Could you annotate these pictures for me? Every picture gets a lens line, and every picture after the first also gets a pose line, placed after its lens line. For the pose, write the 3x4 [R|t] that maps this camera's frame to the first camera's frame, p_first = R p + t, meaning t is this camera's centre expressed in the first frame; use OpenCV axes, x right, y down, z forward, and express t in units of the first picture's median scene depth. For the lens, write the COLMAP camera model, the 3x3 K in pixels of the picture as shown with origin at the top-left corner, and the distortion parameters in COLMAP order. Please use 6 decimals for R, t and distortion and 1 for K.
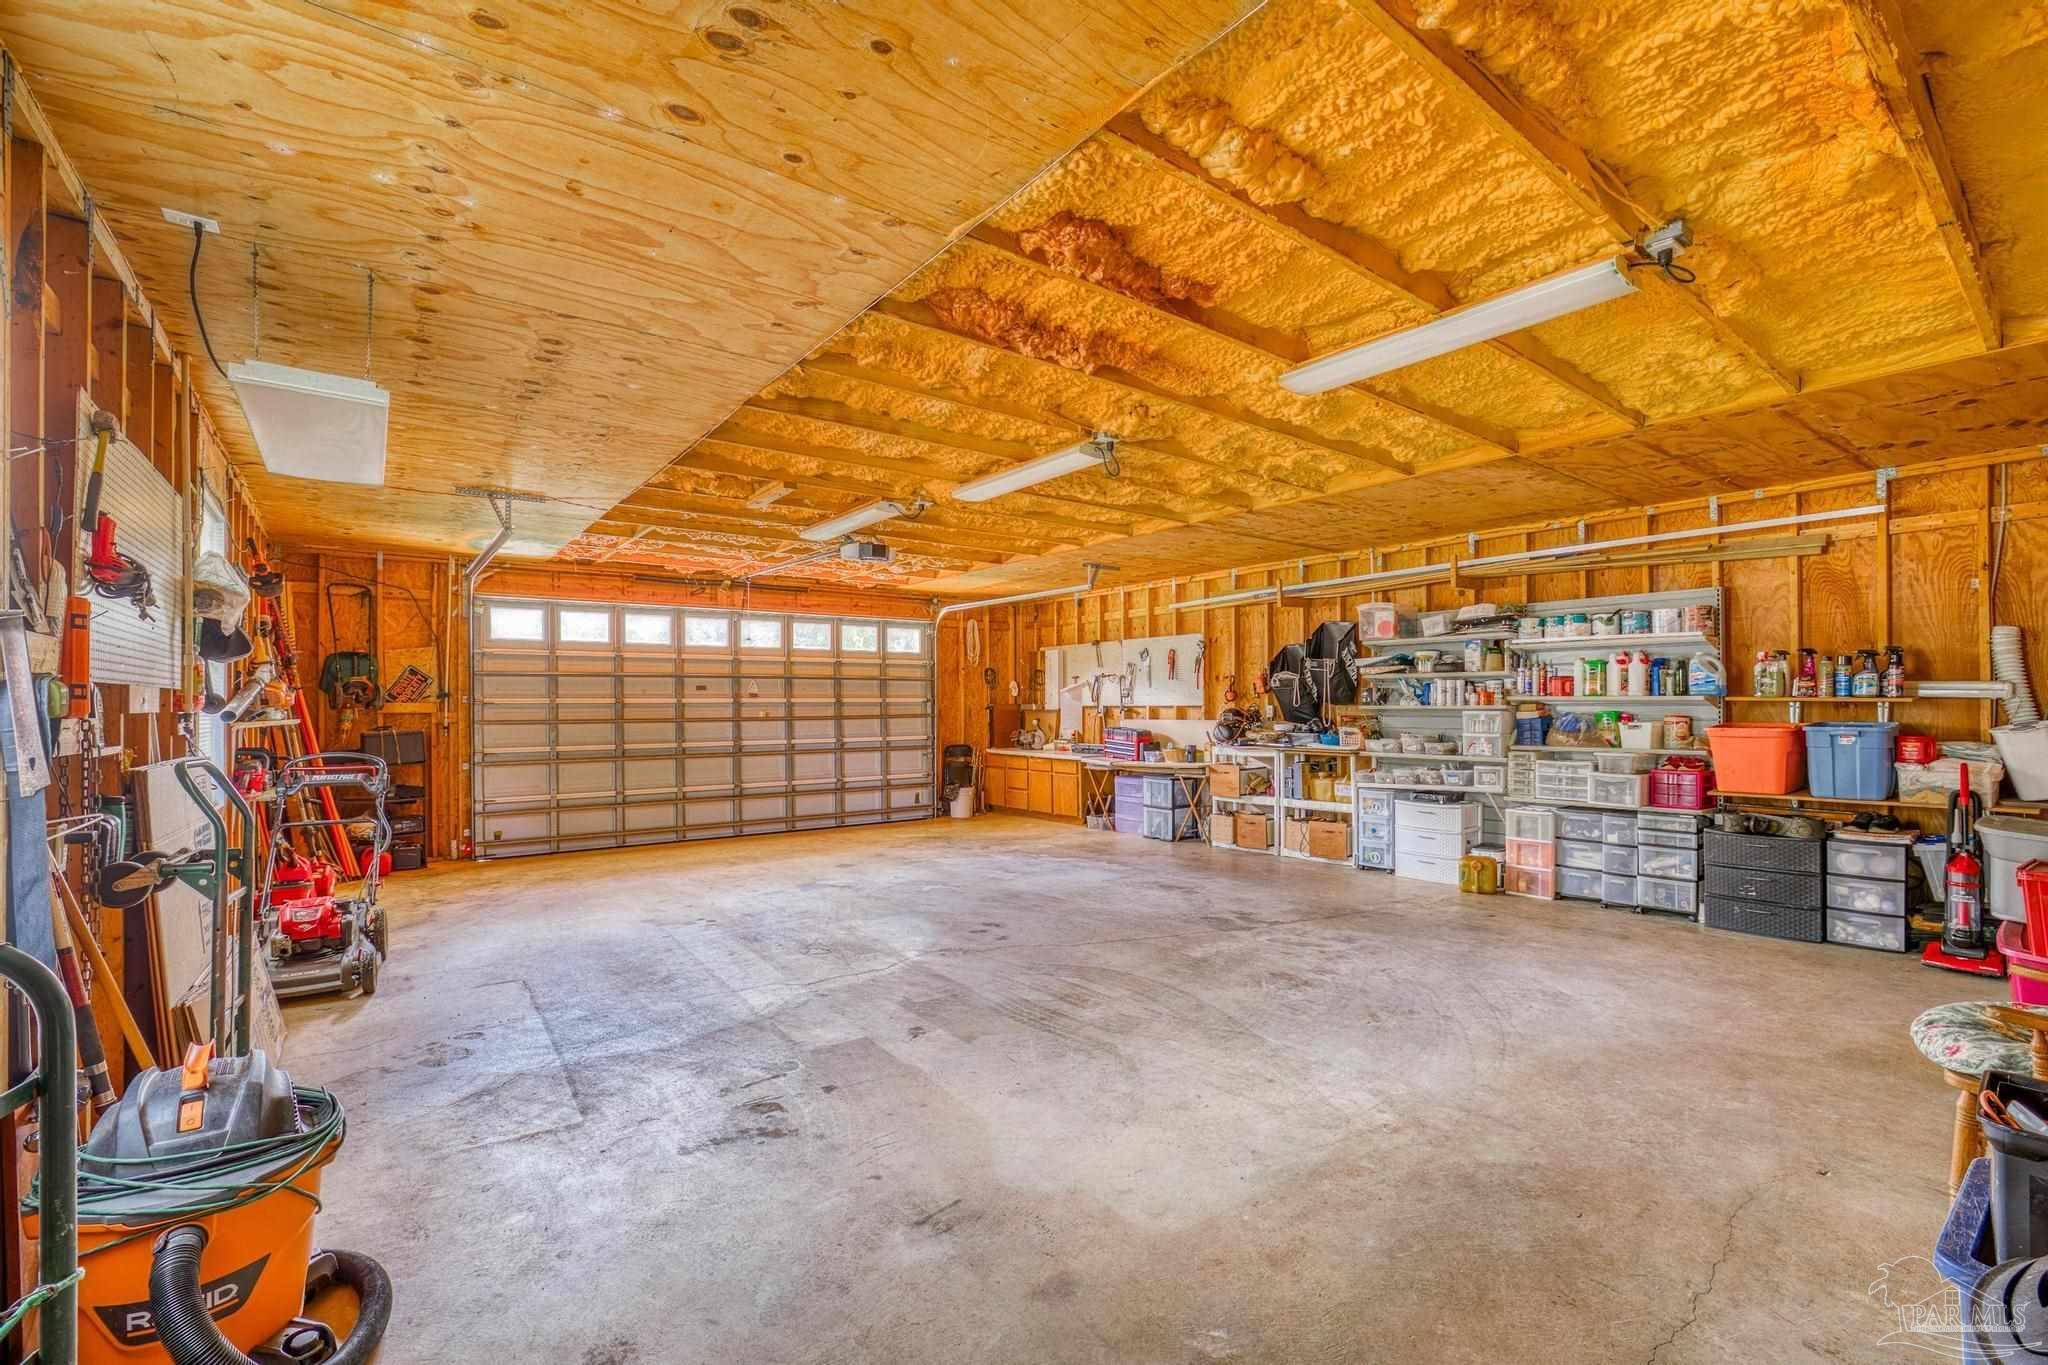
lens RADIAL K [[882.3, 0, 1035.0], [0, 882.3, 688.9], [0, 0, 1]] dist [-0.022372, 0.004824]
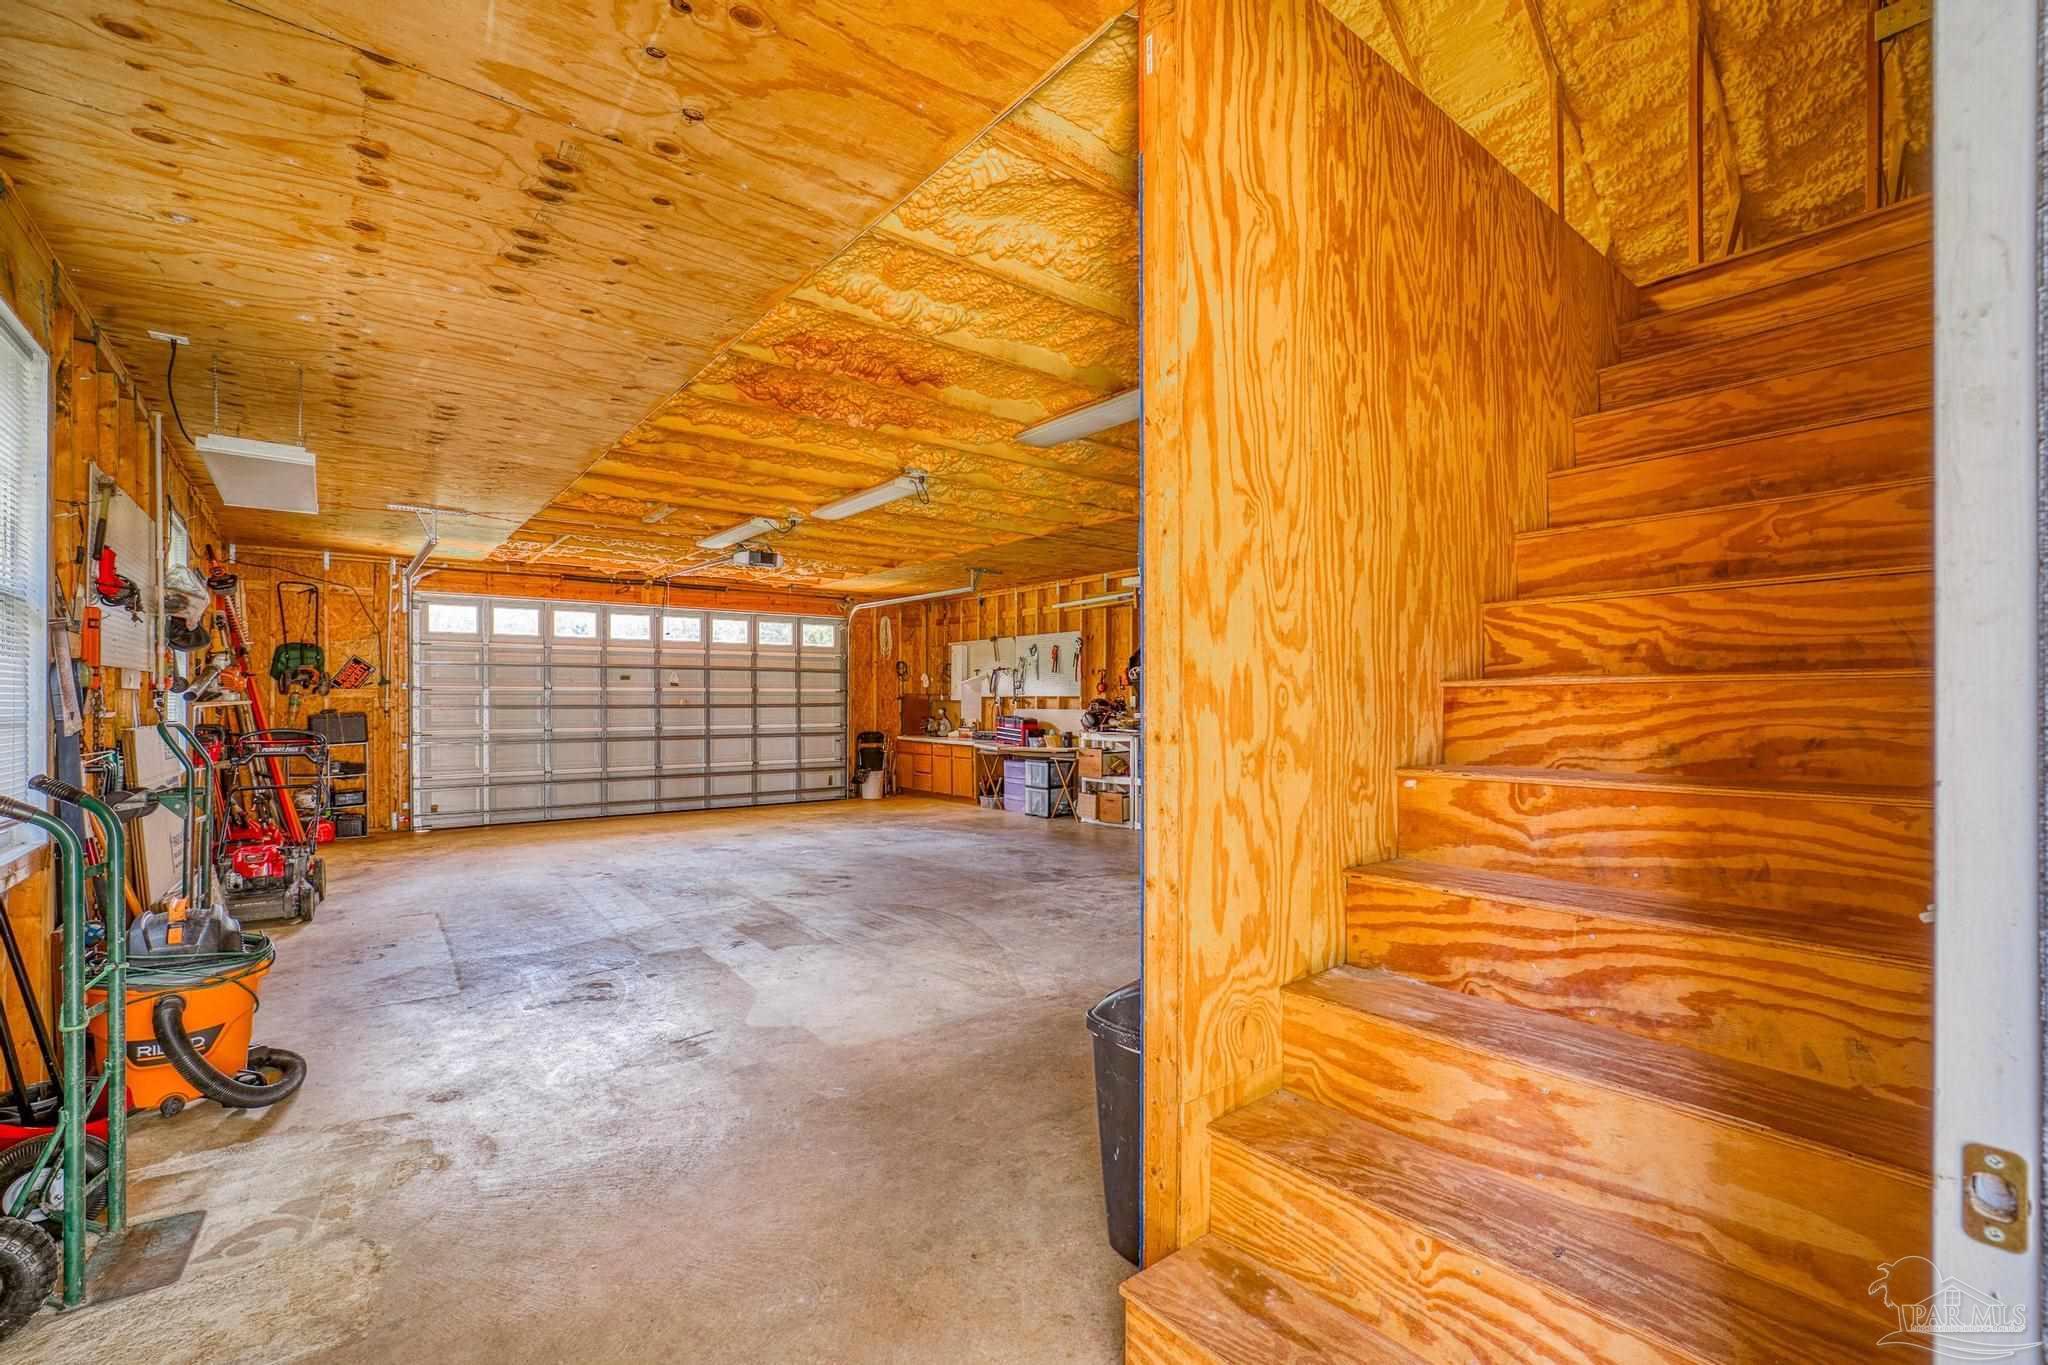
lens RADIAL K [[882.3, 0, 1023.1], [0, 882.3, 688.4], [0, 0, 1]] dist [-0.022372, 0.004824]
pose [[0.999753, 0.006106, 0.021388, 0.149377], [-0.006233, 0.999963, 0.005878, 0.004574], [-0.021351, -0.006010, 0.999754, -0.170318]]
